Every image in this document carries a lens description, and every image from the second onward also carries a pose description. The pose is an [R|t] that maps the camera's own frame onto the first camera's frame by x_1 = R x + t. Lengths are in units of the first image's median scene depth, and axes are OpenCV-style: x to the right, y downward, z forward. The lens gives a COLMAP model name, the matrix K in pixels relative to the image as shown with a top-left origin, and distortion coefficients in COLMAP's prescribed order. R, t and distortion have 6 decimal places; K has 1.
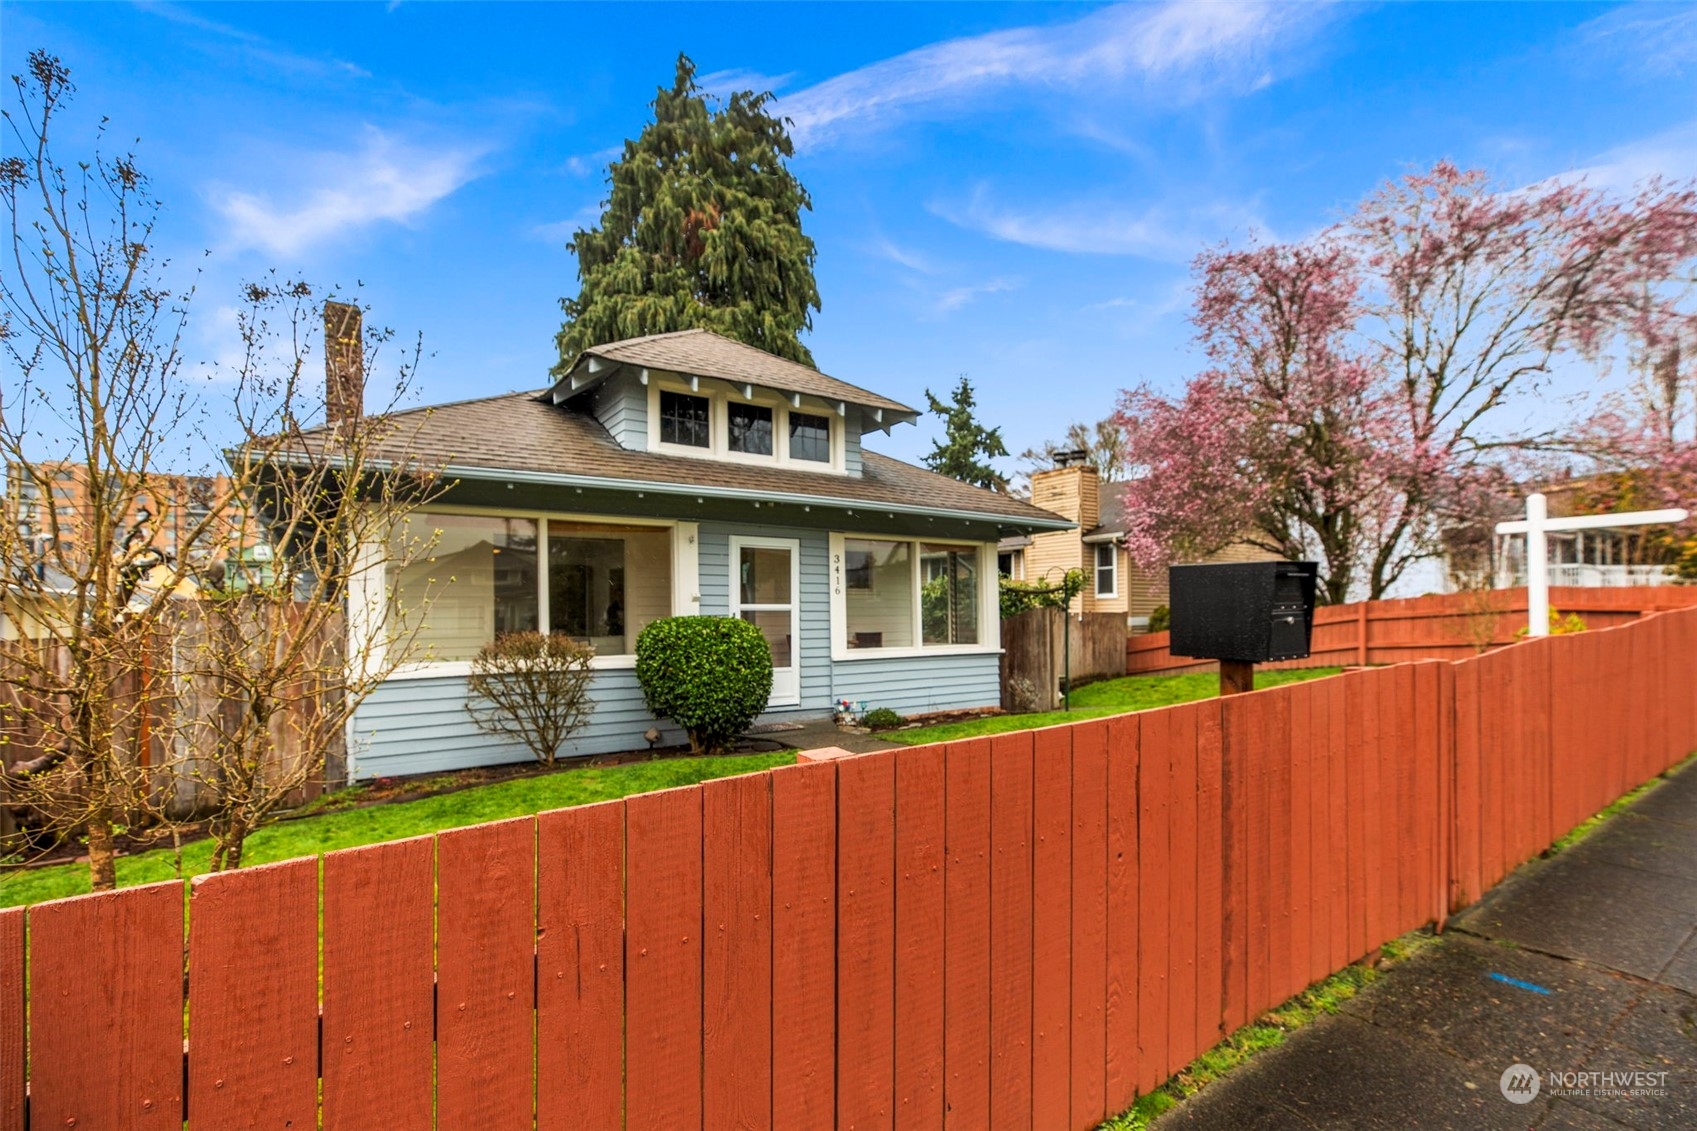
lens RADIAL K [[766.4, 0, 847.4], [0, 766.4, 601.2], [0, 0, 1]] dist [-0.000467, 0.000025]
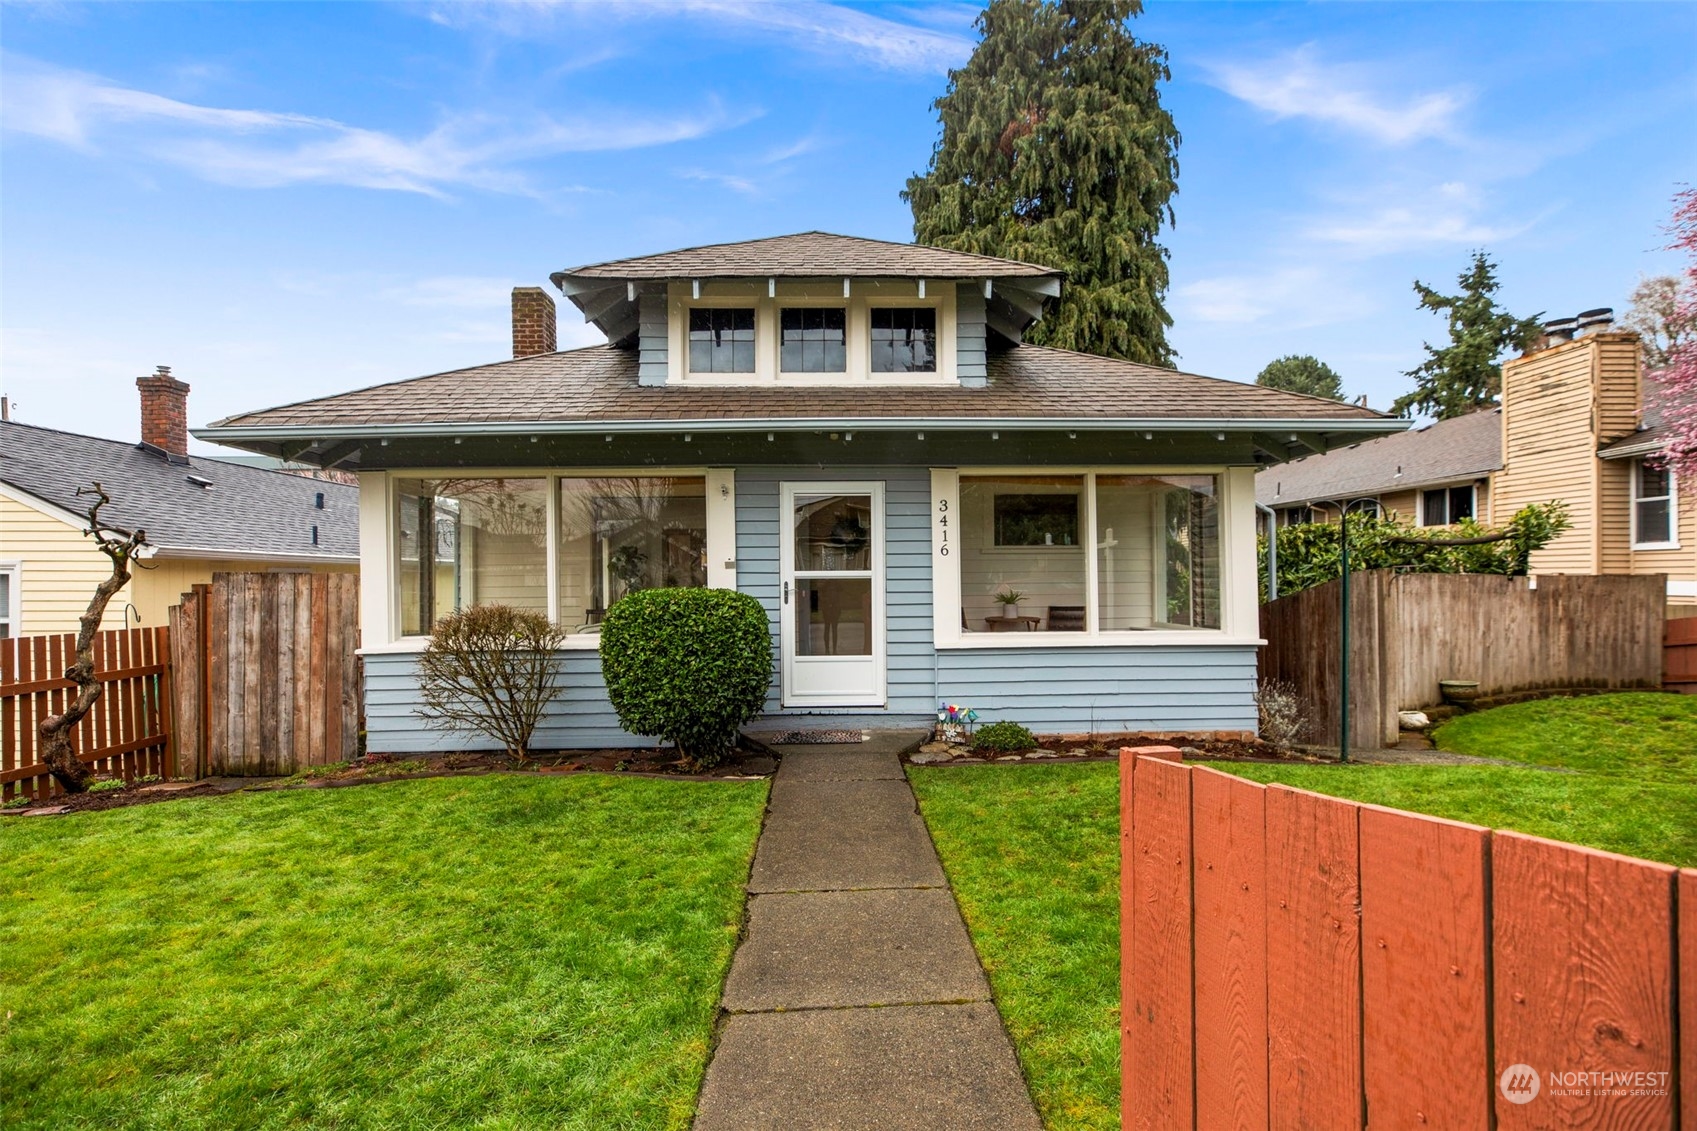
lens RADIAL K [[760.9, 0, 850.0], [0, 760.9, 574.2], [0, 0, 1]] dist [0.000851, -0.000198]
pose [[0.840568, -0.001883, -0.541703, 0.301473], [0.012222, 0.999805, 0.015490, -0.003712], [0.541569, -0.019641, 0.840427, 0.368274]]
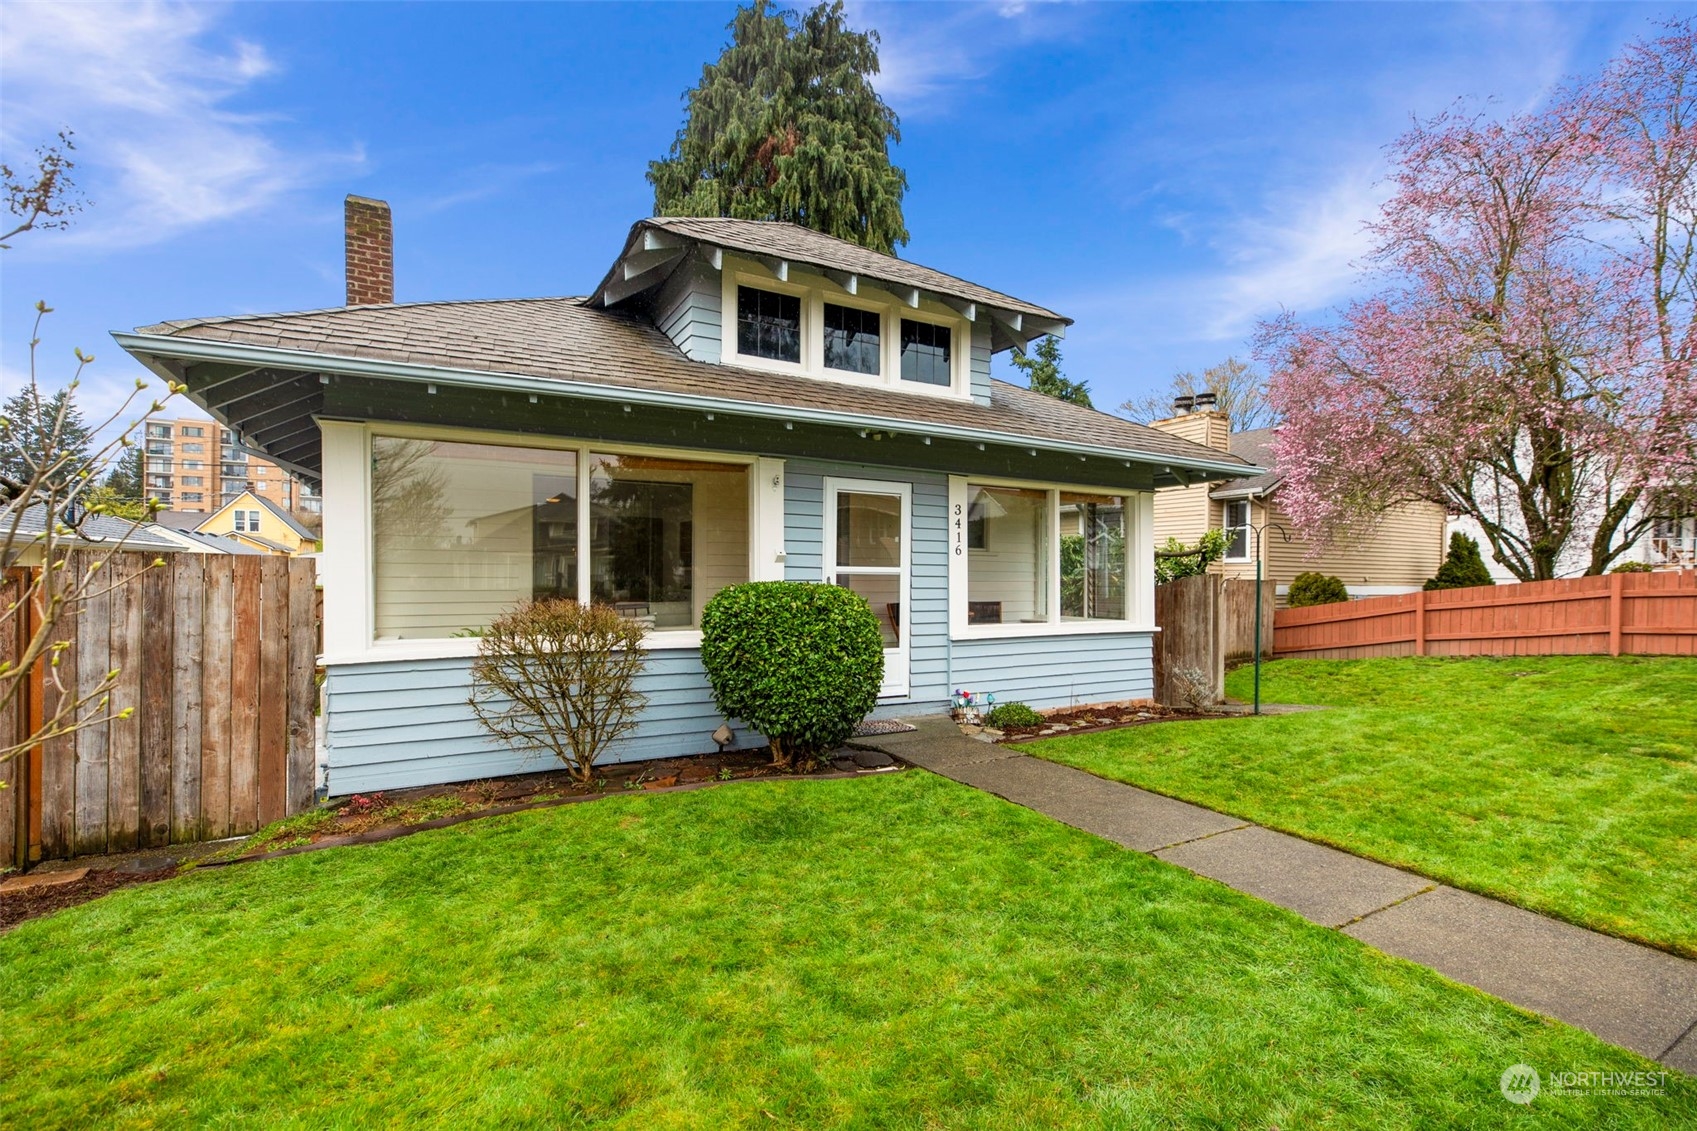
lens RADIAL K [[756.3, 0, 848.4], [0, 756.3, 571.4], [0, 0, 1]] dist [0.002249, 0.000368]
pose [[0.995690, 0.016735, -0.091219, -0.054668], [-0.015353, 0.999757, 0.015832, -0.002858], [0.091462, -0.014363, 0.995705, 0.227035]]
